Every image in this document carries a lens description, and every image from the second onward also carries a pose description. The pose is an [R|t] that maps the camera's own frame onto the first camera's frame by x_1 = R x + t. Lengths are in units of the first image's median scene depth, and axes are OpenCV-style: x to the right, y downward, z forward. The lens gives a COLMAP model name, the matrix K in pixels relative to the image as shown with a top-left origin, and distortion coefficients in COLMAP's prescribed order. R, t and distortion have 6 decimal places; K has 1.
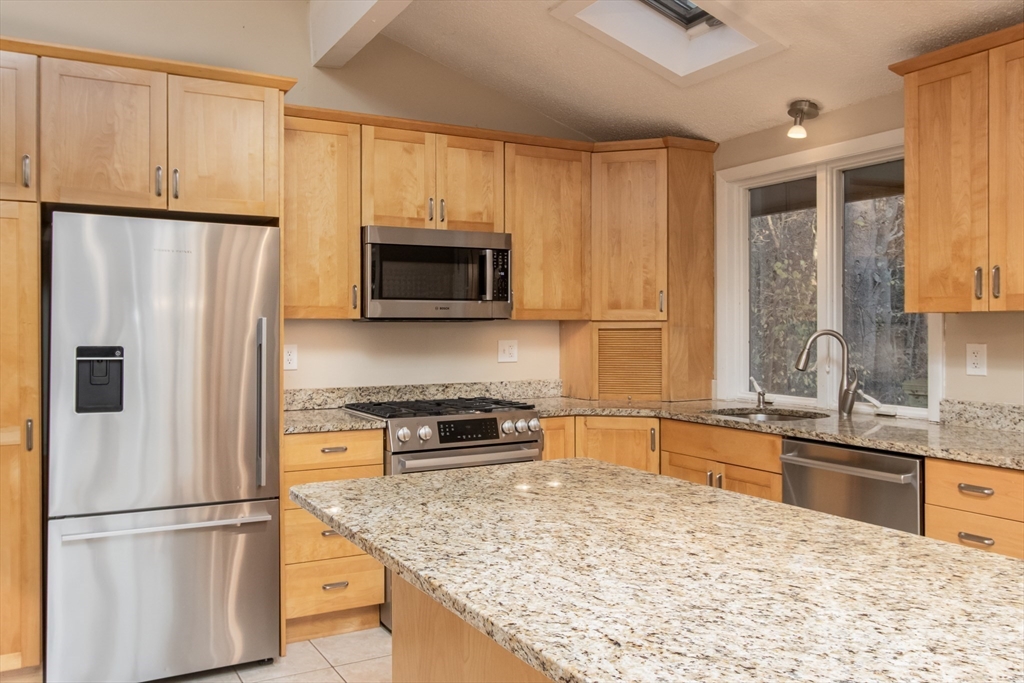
lens RADIAL K [[828.1, 0, 506.7], [0, 828.1, 323.2], [0, 0, 1]] dist [-0.013817, 0.026180]
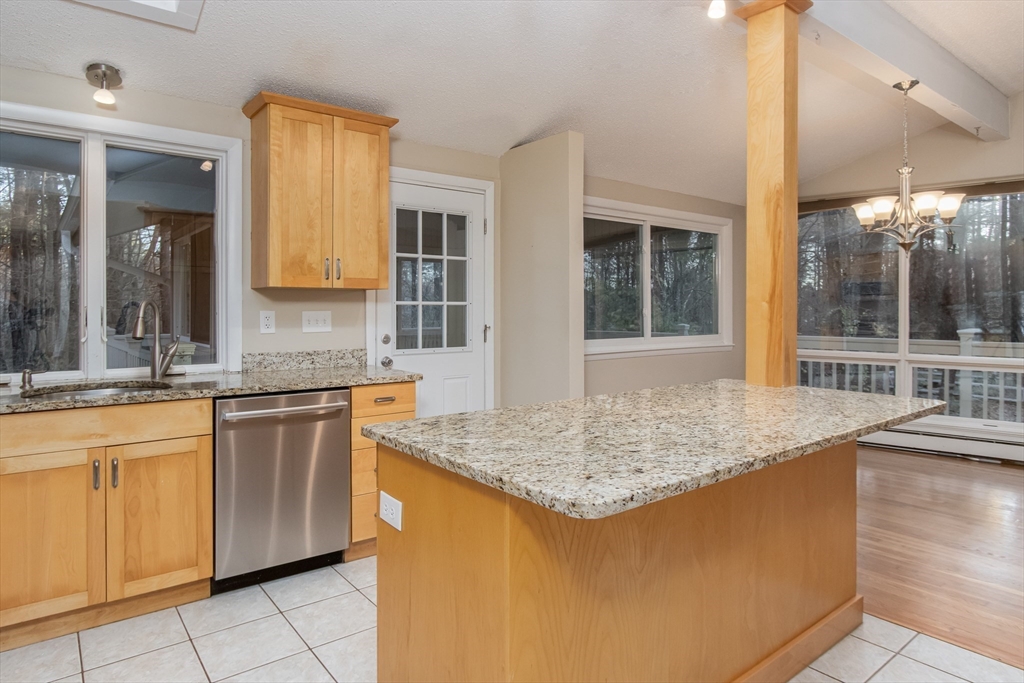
lens RADIAL K [[605.8, 0, 518.2], [0, 605.8, 305.0], [0, 0, 1]] dist [-0.023307, 0.013081]
pose [[-0.161079, 0.008176, 0.986908, -0.451268], [-0.005248, 0.999944, -0.009140, 0.020390], [-0.986927, -0.006652, -0.161028, 0.676492]]
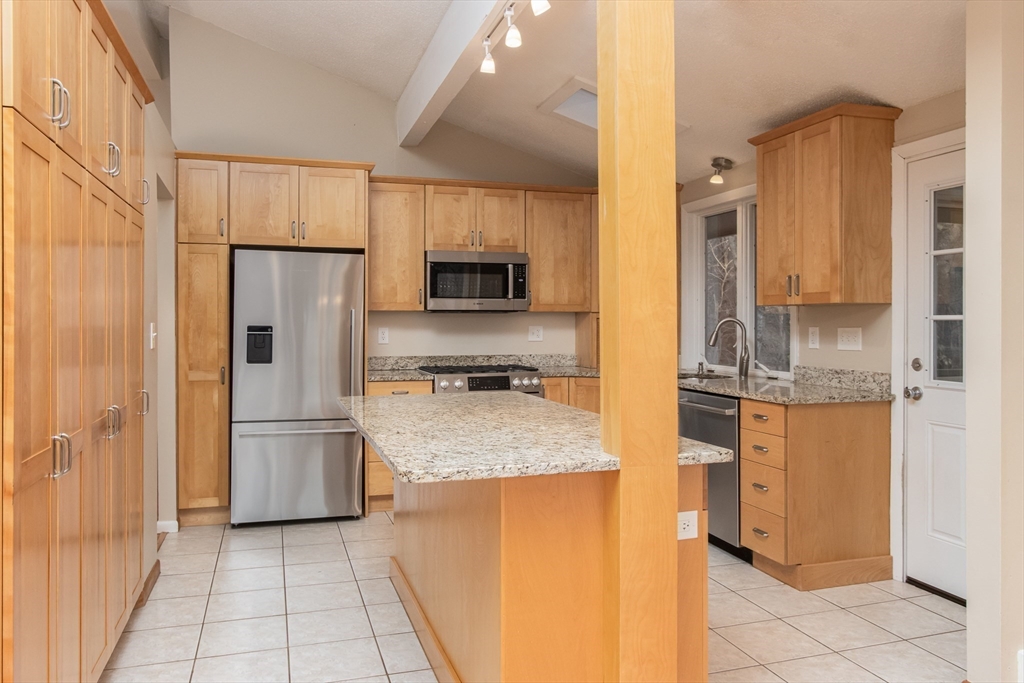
lens RADIAL K [[739.6, 0, 504.7], [0, 739.6, 315.5], [0, 0, 1]] dist [-0.019742, -0.002083]
pose [[0.978847, 0.000023, -0.204595, 0.272402], [-0.000817, 0.999992, -0.003796, 0.009385], [0.204593, 0.003883, 0.978839, -0.343849]]
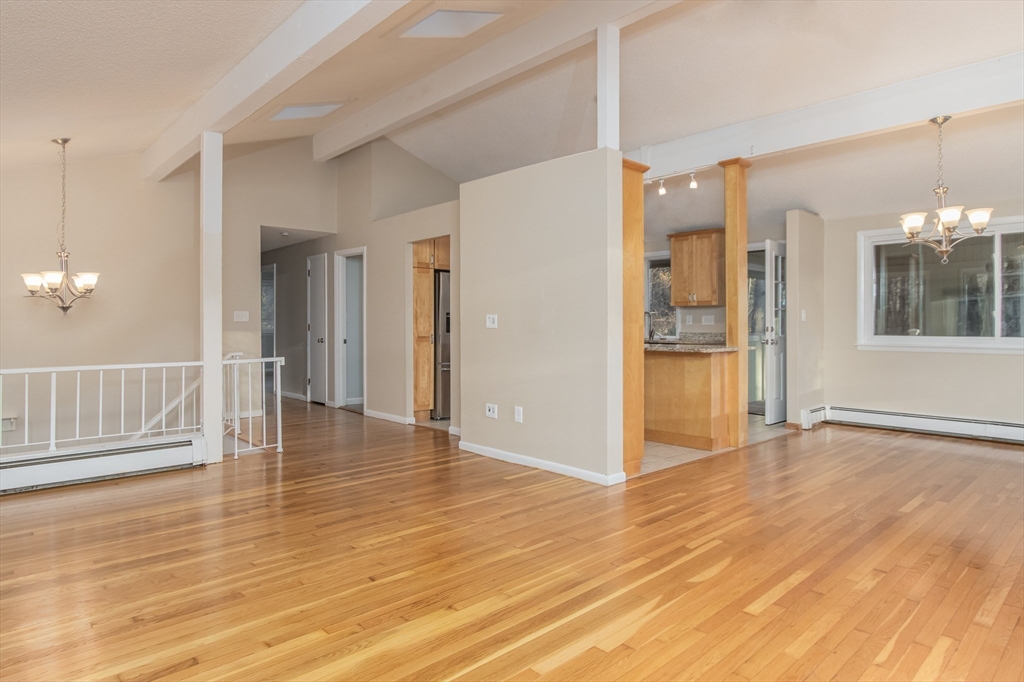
lens RADIAL K [[596.2, 0, 508.1], [0, 596.2, 319.3], [0, 0, 1]] dist [-0.009406, 0.000858]
pose [[0.972707, 0.008000, 0.231898, -0.670370], [-0.006595, 0.999955, -0.006831, 0.056232], [-0.231942, 0.005115, 0.972716, -1.120214]]
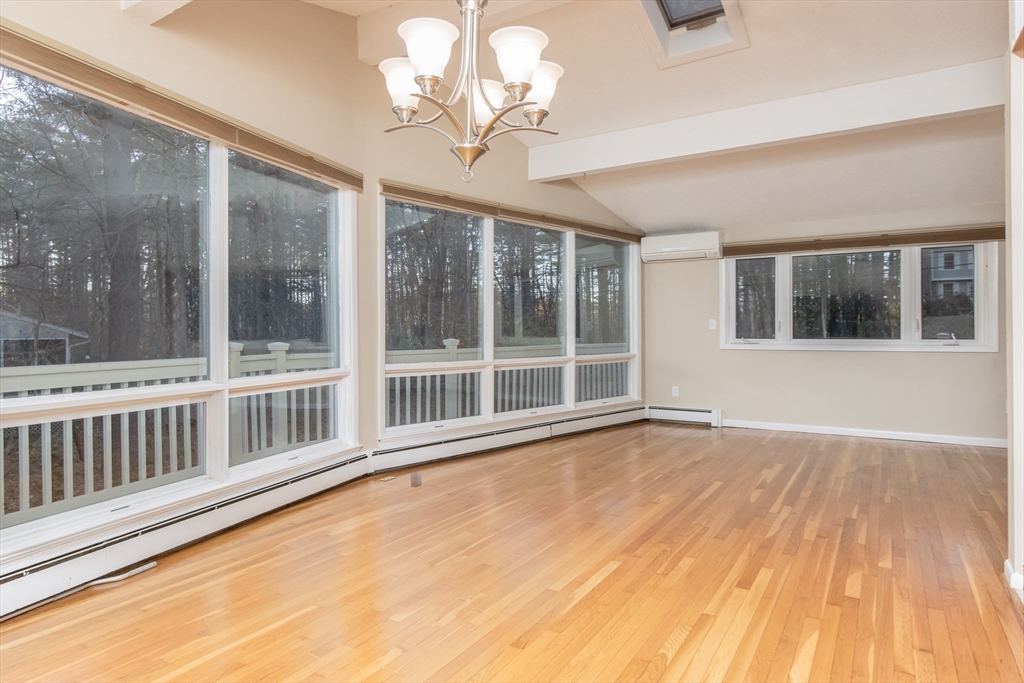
lens RADIAL K [[605.8, 0, 506.6], [0, 605.8, 336.3], [0, 0, 1]] dist [-0.023307, 0.013081]
pose [[-0.880690, 0.012601, -0.473525, 0.688480], [0.011923, 0.999919, 0.004434, 0.055770], [0.473542, -0.001741, -0.880769, 0.312736]]
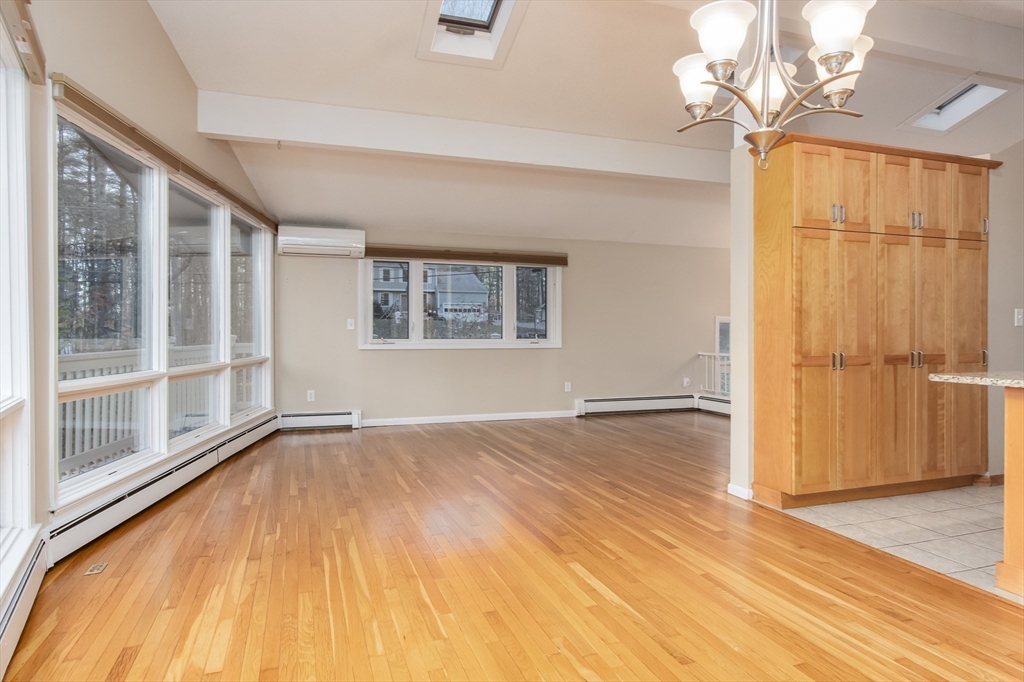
lens RADIAL K [[605.8, 0, 508.6], [0, 605.8, 337.8], [0, 0, 1]] dist [-0.023307, 0.013081]
pose [[-0.176296, 0.014520, -0.984230, 0.977828], [0.005498, 0.999890, 0.013766, 0.052589], [0.984322, -0.002984, -0.176356, -0.265142]]
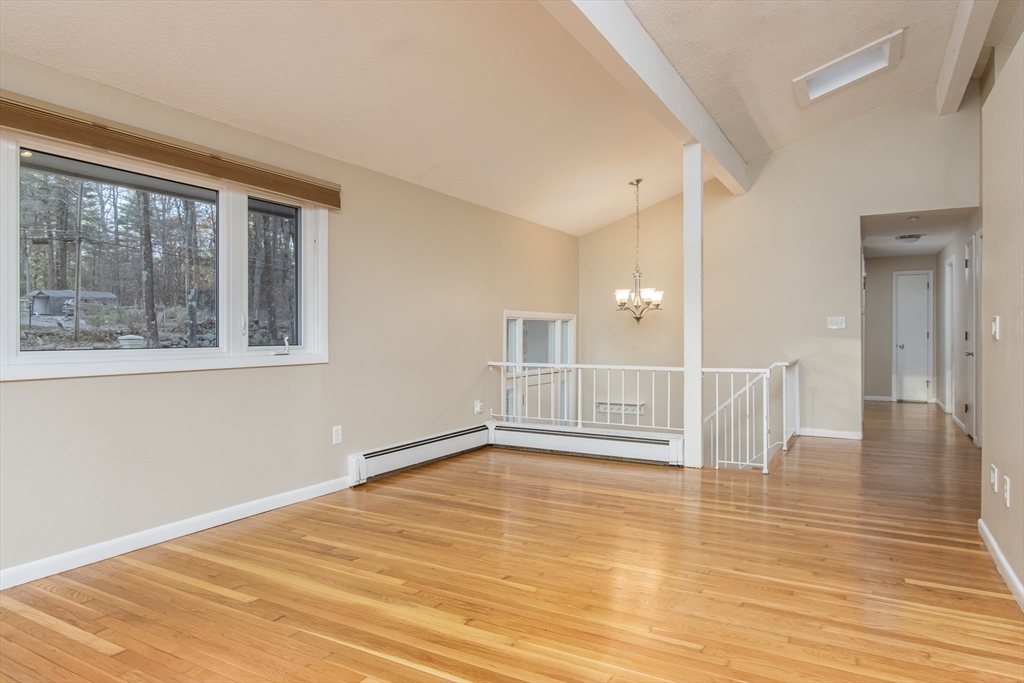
lens RADIAL K [[639.7, 0, 510.1], [0, 639.7, 336.9], [0, 0, 1]] dist [-0.014103, 0.003906]
pose [[0.514956, 0.014878, -0.857087, 0.024616], [-0.001526, 0.999864, 0.016440, 0.050907], [0.857215, -0.007158, 0.514909, -0.787663]]
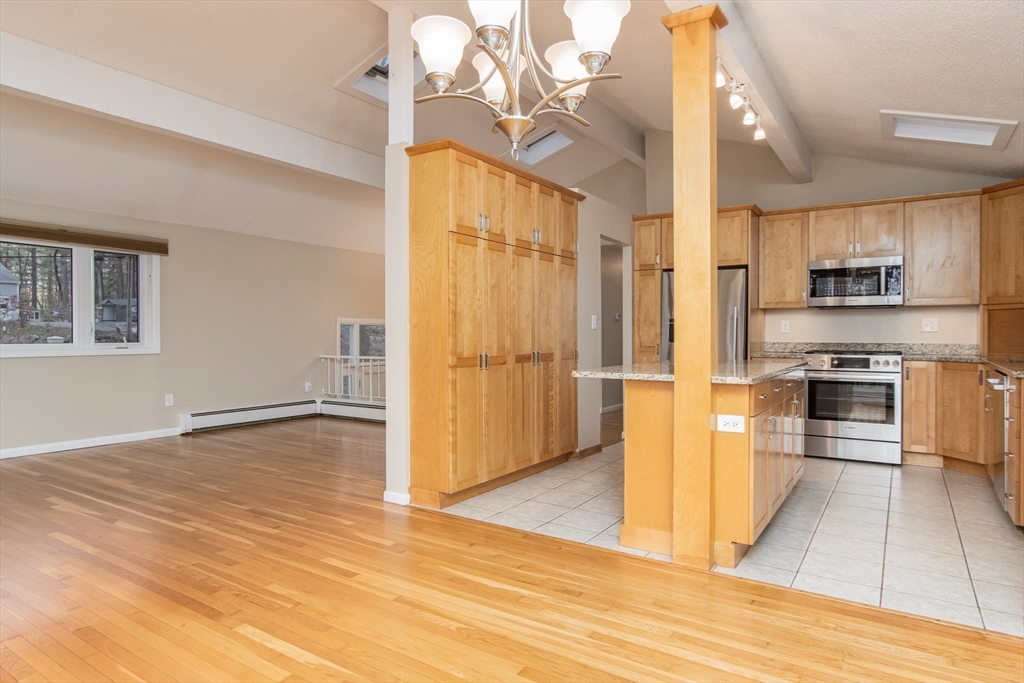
lens RADIAL K [[605.8, 0, 511.9], [0, 605.8, 339.8], [0, 0, 1]] dist [-0.023307, 0.013081]
pose [[0.461115, 0.013909, -0.887231, 0.868385], [0.002654, 0.999851, 0.017054, 0.051512], [0.887336, -0.010218, 0.461010, -0.358151]]
